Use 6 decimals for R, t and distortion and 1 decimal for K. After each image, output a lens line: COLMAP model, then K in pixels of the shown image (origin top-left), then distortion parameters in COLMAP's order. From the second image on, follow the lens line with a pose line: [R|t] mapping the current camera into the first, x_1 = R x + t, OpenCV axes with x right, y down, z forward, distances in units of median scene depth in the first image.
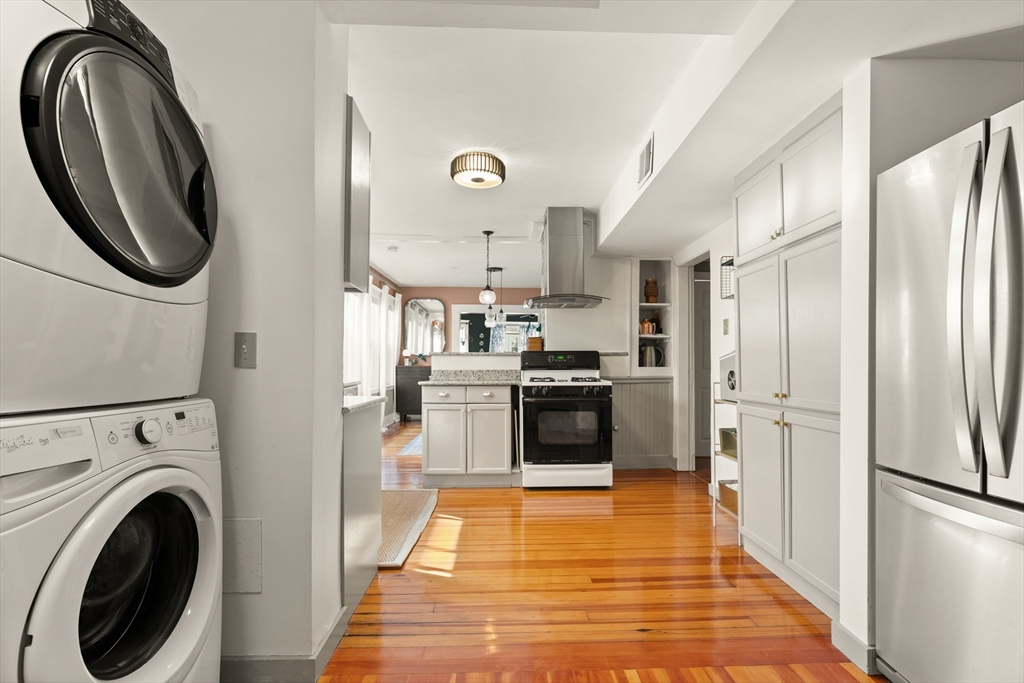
lens RADIAL K [[471.2, 0, 515.0], [0, 471.2, 367.0], [0, 0, 1]] dist [0.001122, -0.000318]
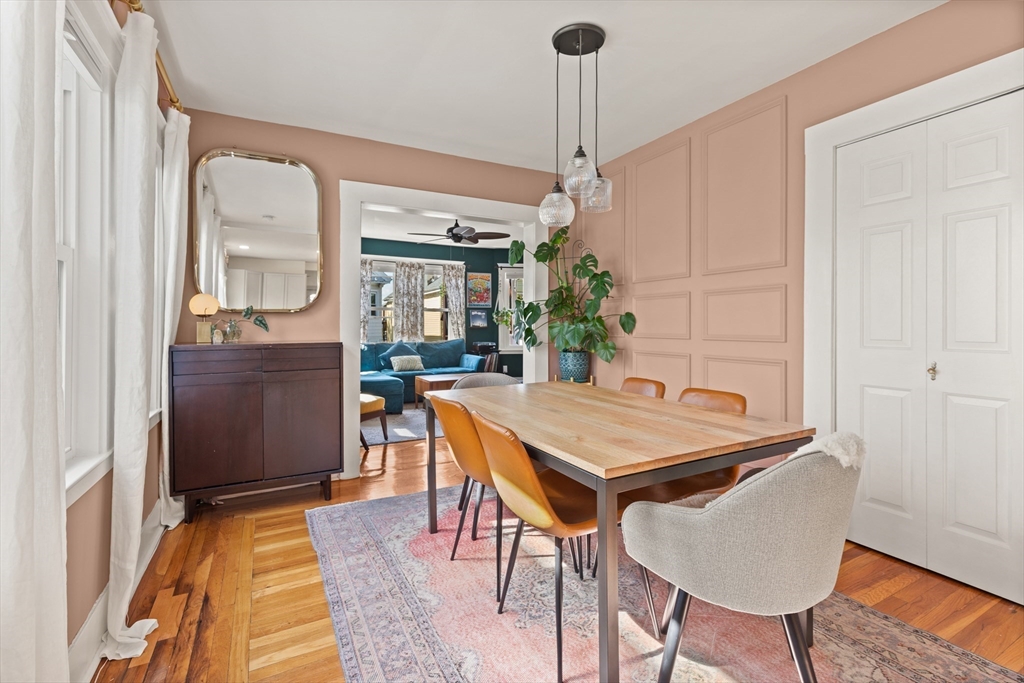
lens RADIAL K [[474.5, 0, 515.3], [0, 474.5, 324.0], [0, 0, 1]] dist [0.001200, 0.000035]
pose [[0.892118, -0.006358, 0.451757, -0.397103], [0.008180, 0.999964, -0.002079, -0.029264], [-0.451728, 0.005550, 0.892139, 1.286934]]
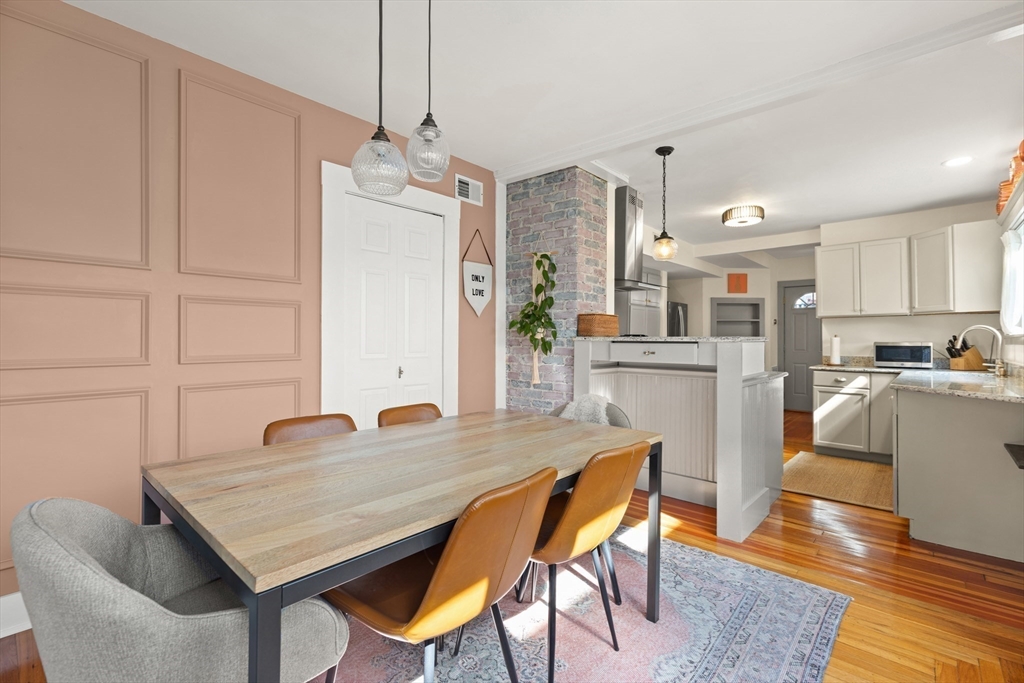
lens RADIAL K [[458.8, 0, 514.1], [0, 458.8, 336.5], [0, 0, 1]] dist [0.002725, 0.000000]
pose [[-0.726204, -0.002690, 0.687474, -0.419602], [-0.002539, 0.999996, 0.001231, -0.036468], [-0.687474, -0.000852, -0.726208, 1.966283]]
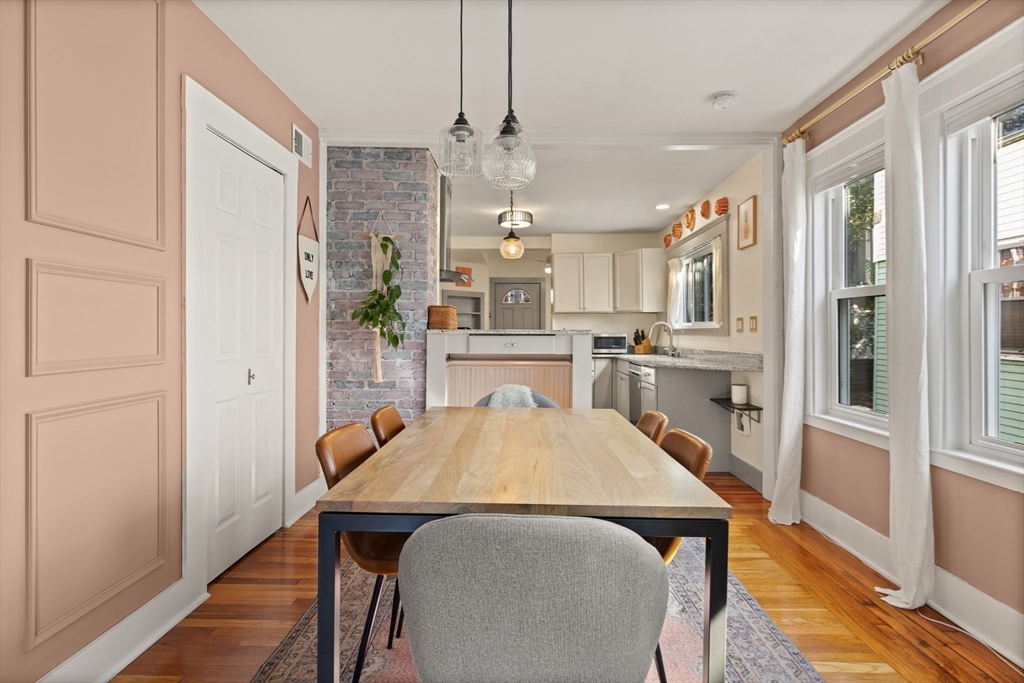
lens RADIAL K [[538.1, 0, 515.1], [0, 538.1, 331.4], [0, 0, 1]] dist [-0.000248, 0.000132]
pose [[-0.999271, -0.006601, 0.037596, -0.113693], [-0.006448, 0.999970, 0.004211, -0.036820], [-0.037622, 0.003965, -0.999284, 2.201412]]
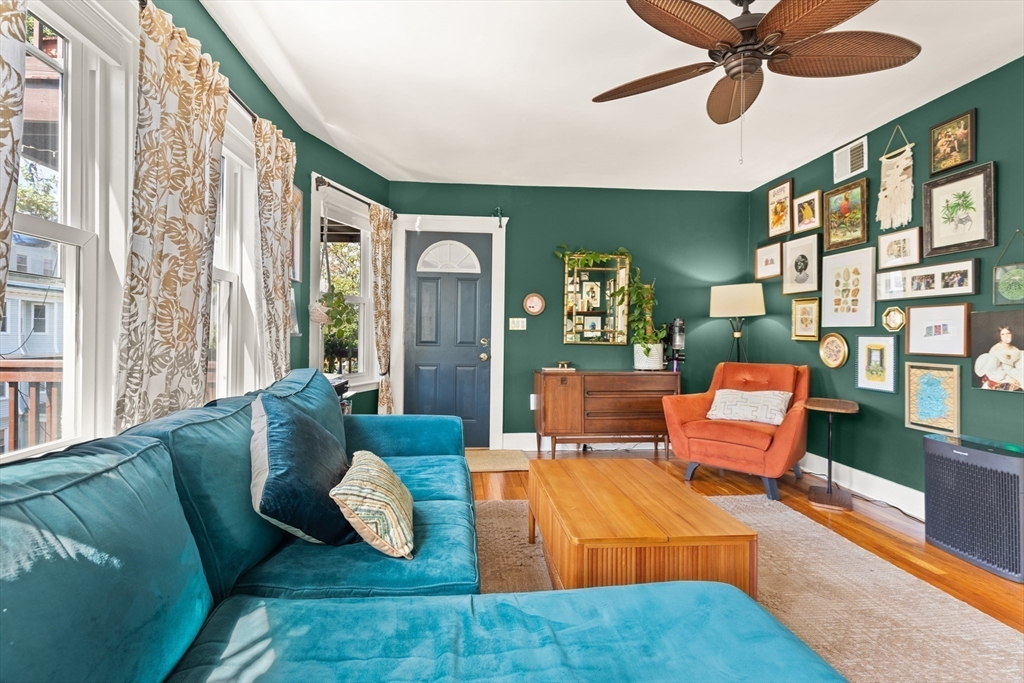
lens RADIAL K [[470.5, 0, 497.0], [0, 470.5, 334.2], [0, 0, 1]] dist [0.001249, 0.000064]
pose [[-0.054348, -0.005794, 0.998505, -0.352614], [-0.006207, 0.999966, 0.005465, -0.026659], [-0.998503, -0.005901, -0.054382, 2.907647]]
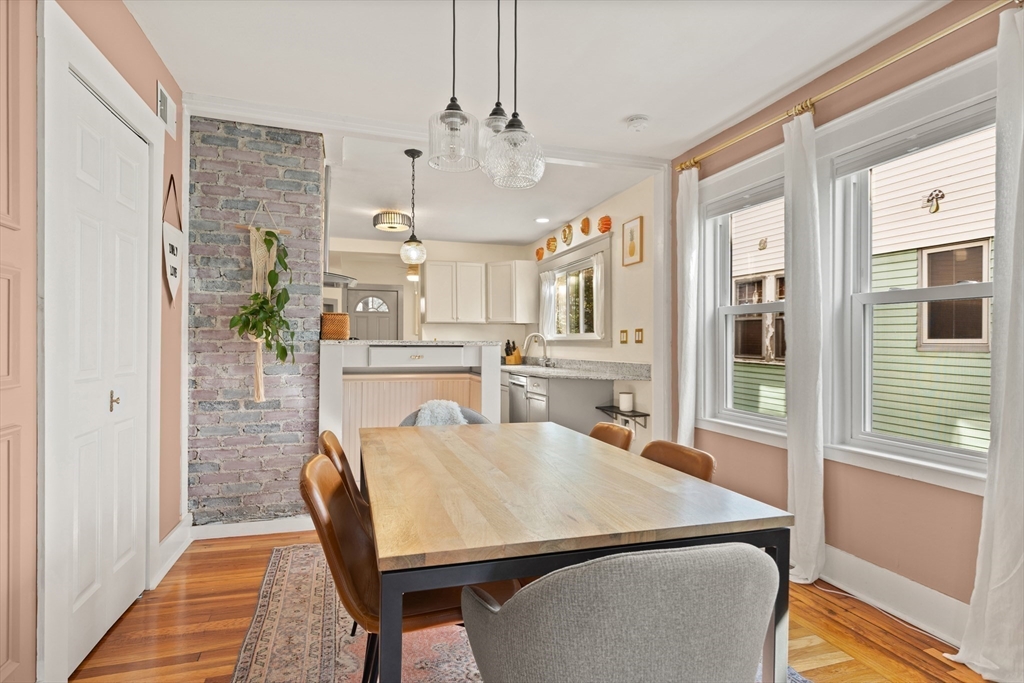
lens RADIAL K [[542.8, 0, 521.7], [0, 542.8, 342.1], [0, 0, 1]] dist [-0.000456, 0.000028]
pose [[-0.957983, -0.009517, -0.286666, 0.015210], [-0.010649, 0.999940, 0.002388, -0.037387], [0.286627, 0.005340, -0.958028, 2.154466]]
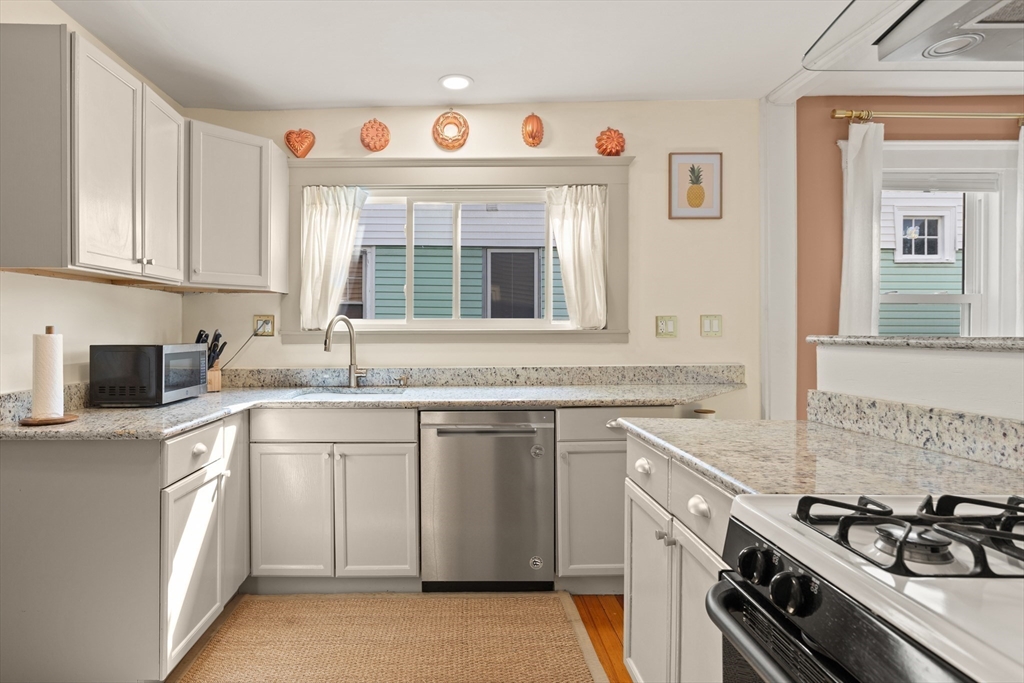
lens RADIAL K [[553.8, 0, 455.5], [0, 553.8, 332.7], [0, 0, 1]] dist [0.000403, -0.000246]
pose [[-0.026636, -0.004274, -0.999636, 0.250014], [-0.003753, 0.999984, -0.004175, -0.035220], [0.999638, 0.003641, -0.026652, 0.861889]]
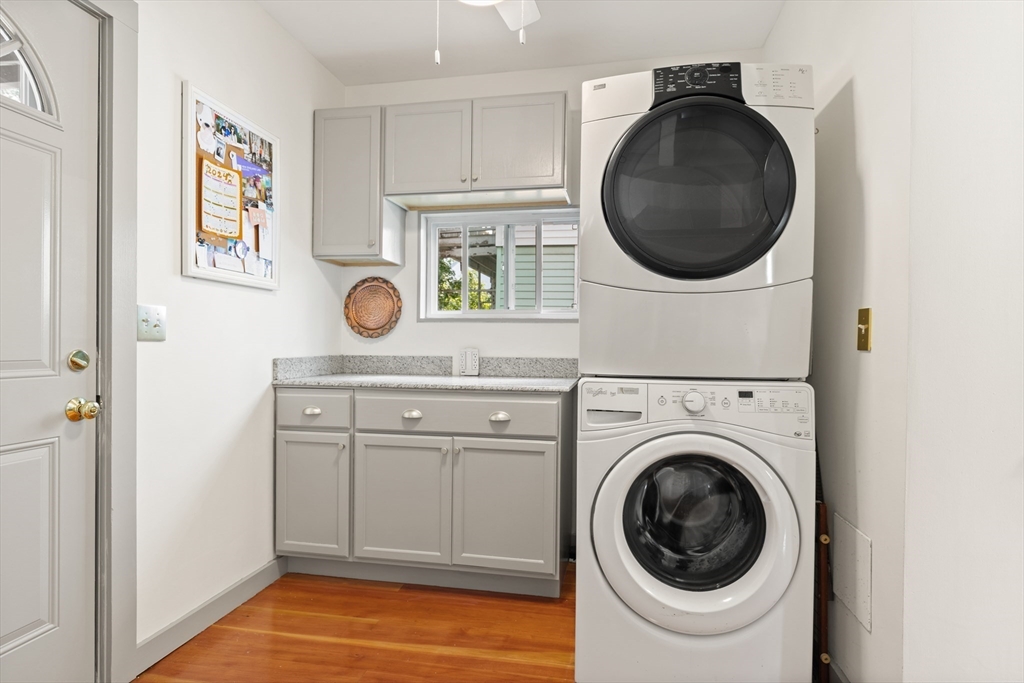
lens RADIAL K [[545.5, 0, 509.5], [0, 545.5, 345.9], [0, 0, 1]] dist [-0.000325, -0.000135]
pose [[-0.212164, -0.002932, -0.977230, 0.194124], [-0.011734, 0.999931, -0.000452, -0.000011], [0.977164, 0.011371, -0.212184, 0.231802]]
